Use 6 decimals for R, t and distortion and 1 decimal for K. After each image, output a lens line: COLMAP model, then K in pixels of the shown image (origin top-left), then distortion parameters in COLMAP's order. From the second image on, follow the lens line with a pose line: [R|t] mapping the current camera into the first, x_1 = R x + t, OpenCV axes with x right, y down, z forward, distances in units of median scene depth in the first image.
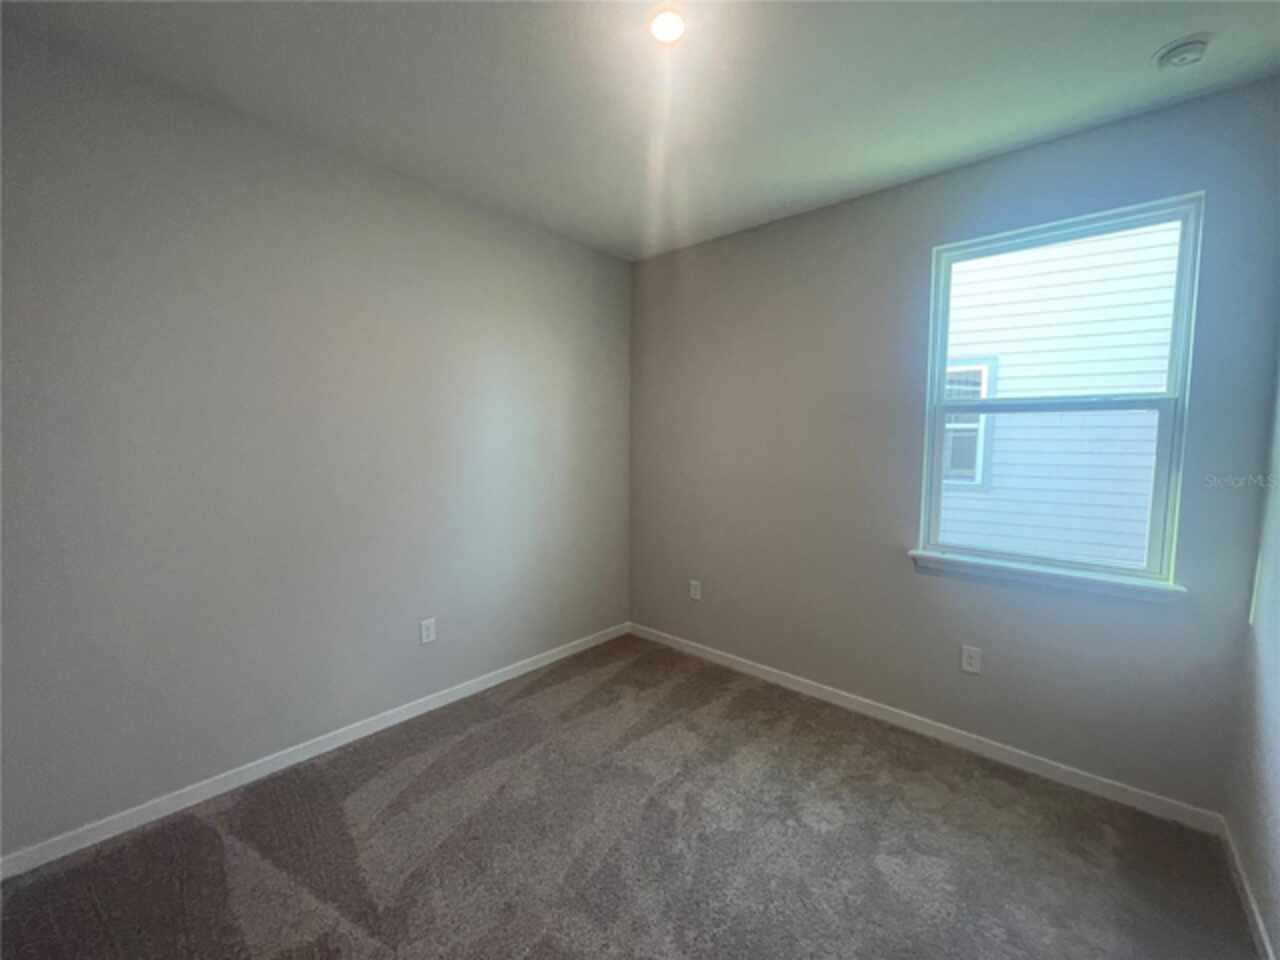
lens RADIAL K [[518.7, 0, 637.2], [0, 518.7, 477.1], [0, 0, 1]] dist [0.000202, 0.000038]
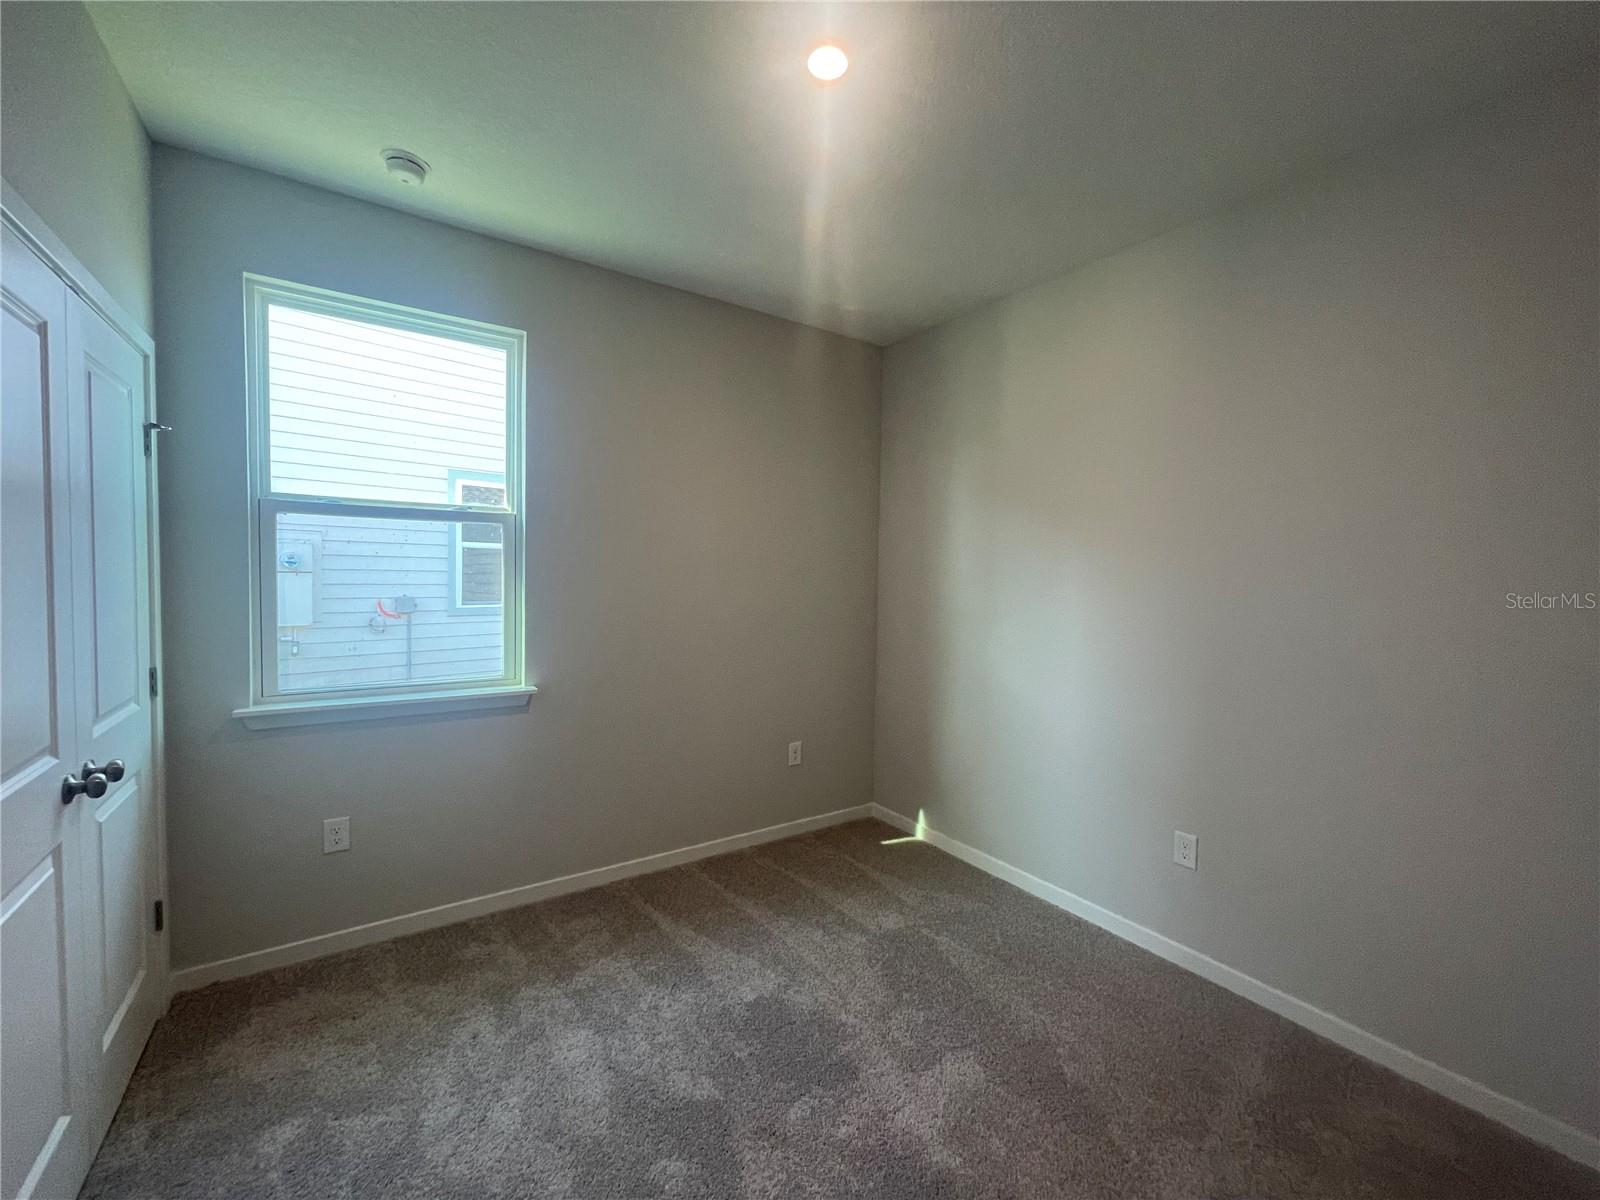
lens RADIAL K [[641.8, 0, 798.8], [0, 641.8, 587.9], [0, 0, 1]] dist [0.000444, 0.000044]
pose [[0.249769, -0.039819, 0.967487, -0.114452], [0.049508, 0.998372, 0.028309, -0.009202], [-0.967039, 0.040828, 0.251333, 0.100070]]
